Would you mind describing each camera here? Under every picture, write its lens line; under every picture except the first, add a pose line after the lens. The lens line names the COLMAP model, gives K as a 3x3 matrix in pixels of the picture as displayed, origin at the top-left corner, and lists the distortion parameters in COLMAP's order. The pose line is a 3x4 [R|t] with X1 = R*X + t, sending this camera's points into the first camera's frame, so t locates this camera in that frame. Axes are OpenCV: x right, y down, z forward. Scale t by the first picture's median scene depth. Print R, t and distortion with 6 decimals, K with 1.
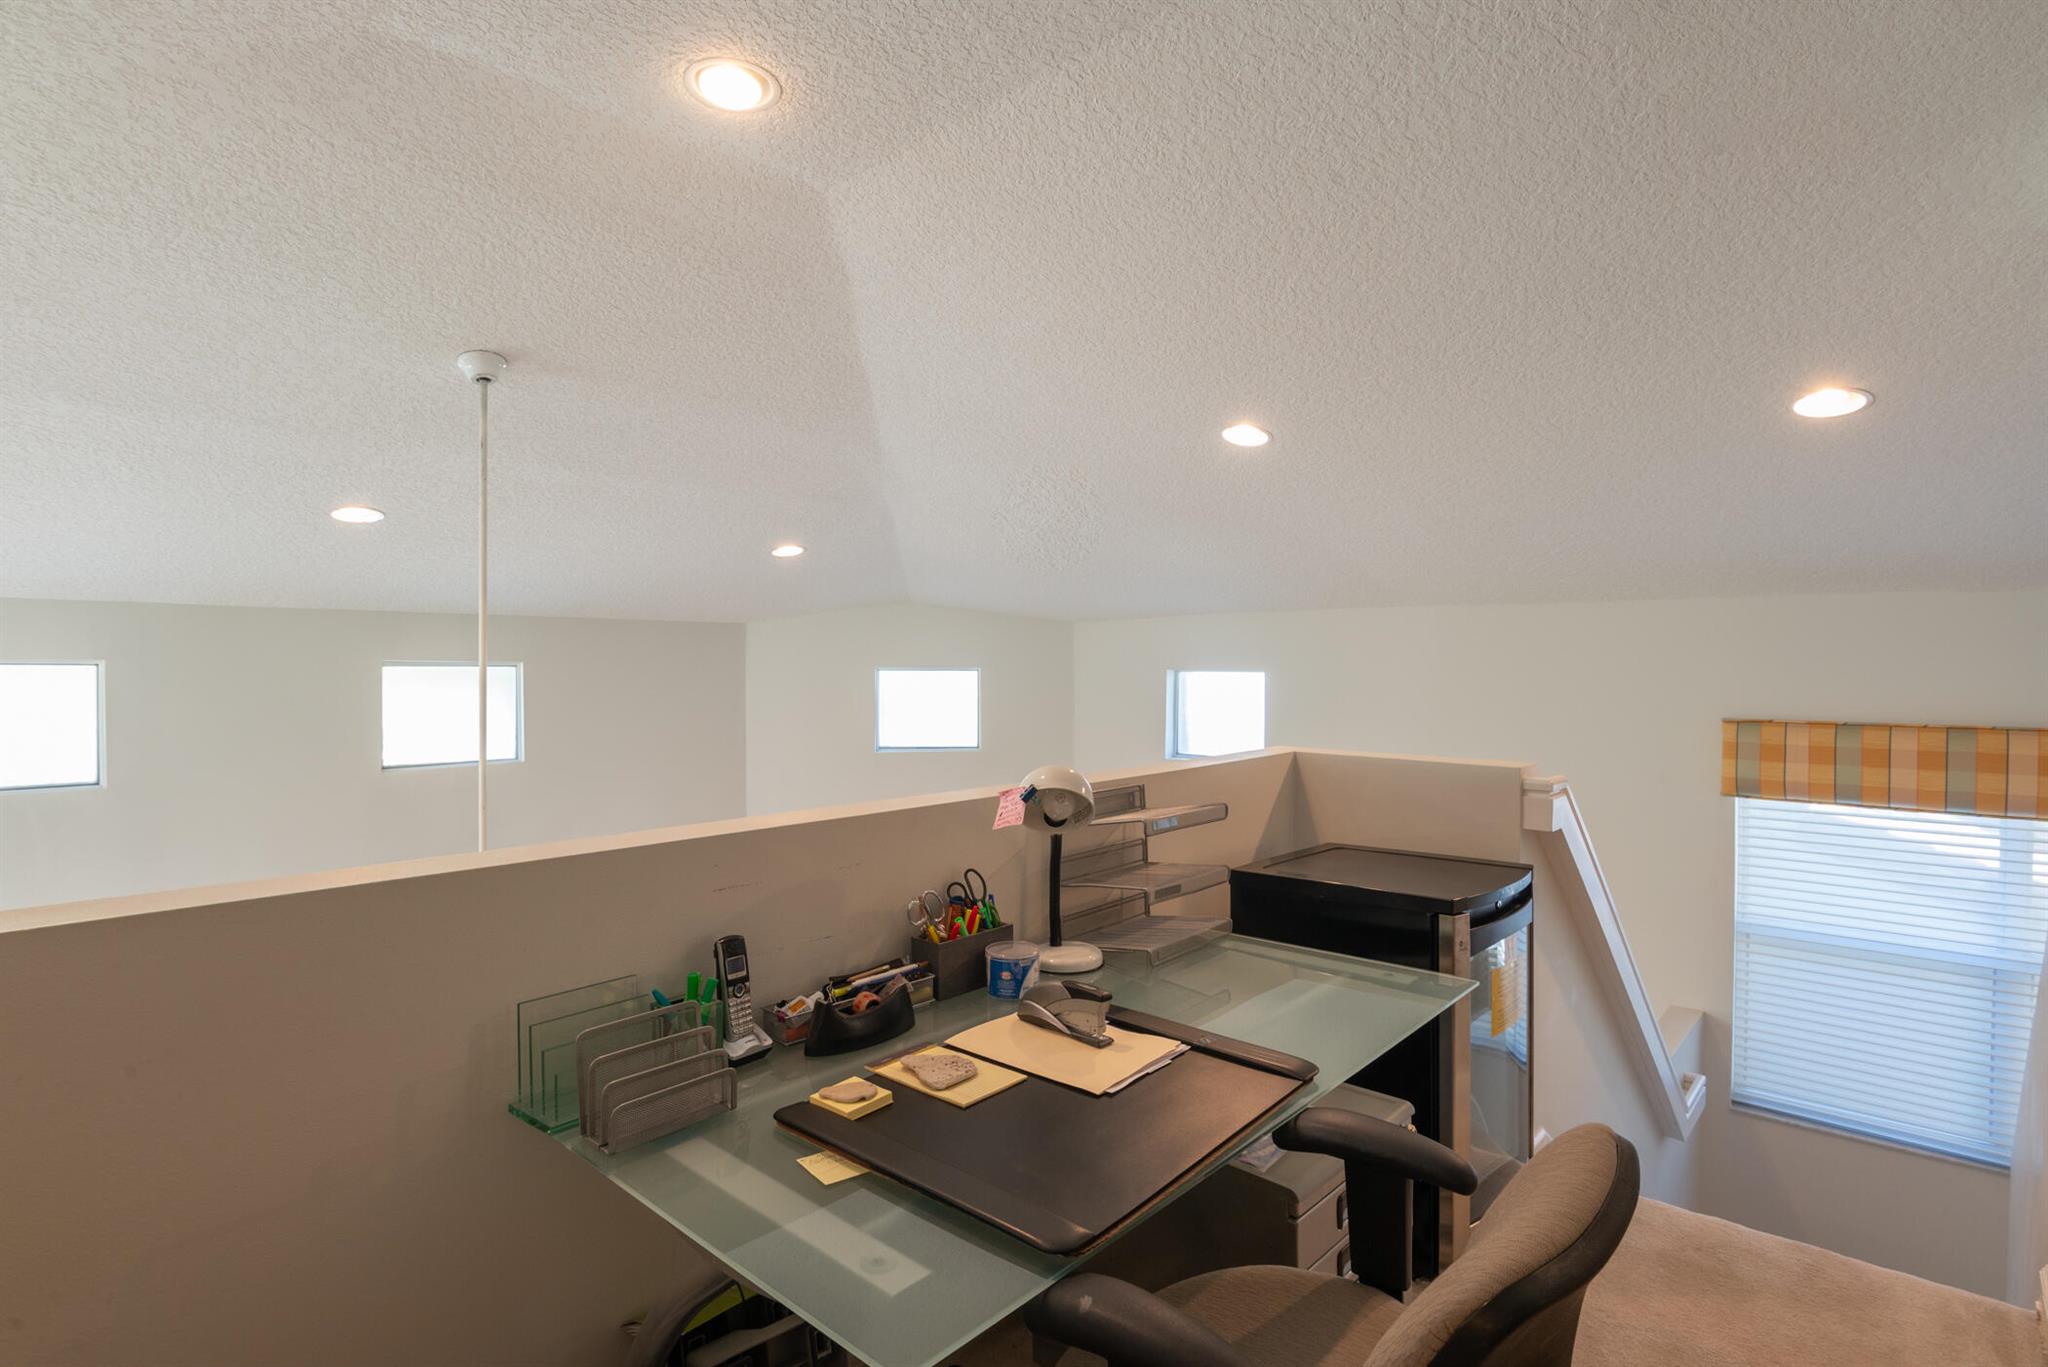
lens RADIAL K [[1032.3, 0, 994.9], [0, 1032.3, 685.5], [0, 0, 1]] dist [-0.022597, -0.000446]
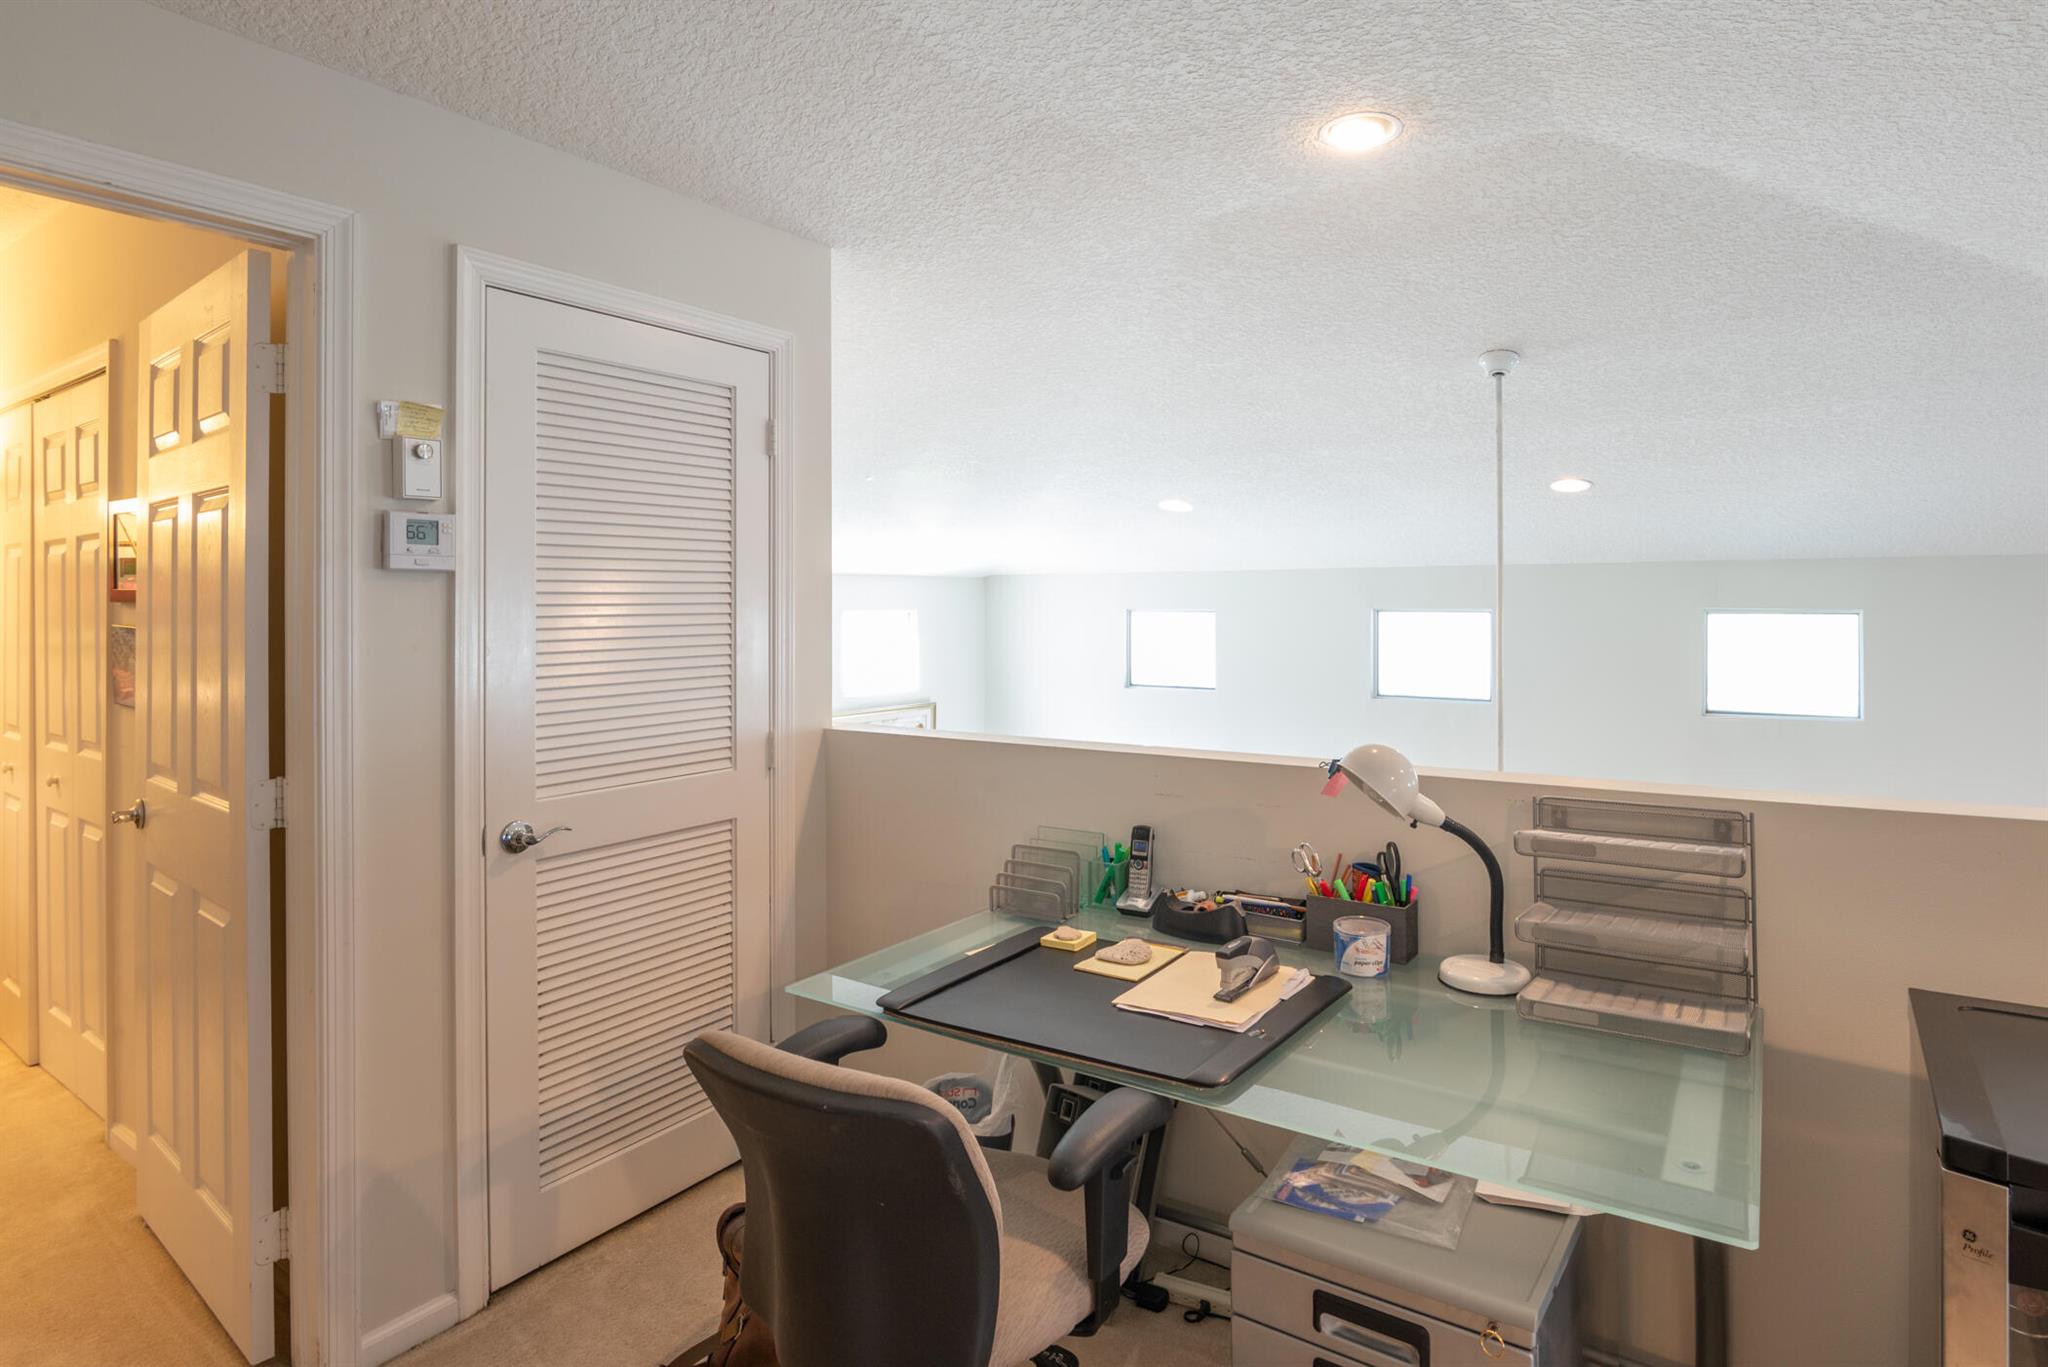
lens RADIAL K [[971.0, 0, 1026.6], [0, 971.0, 603.8], [0, 0, 1]] dist [-0.001101, -0.000195]
pose [[0.184370, -0.006308, -0.982837, 0.509220], [-0.011393, 0.999899, -0.008554, -0.024482], [0.982791, 0.012774, 0.184279, 0.291226]]
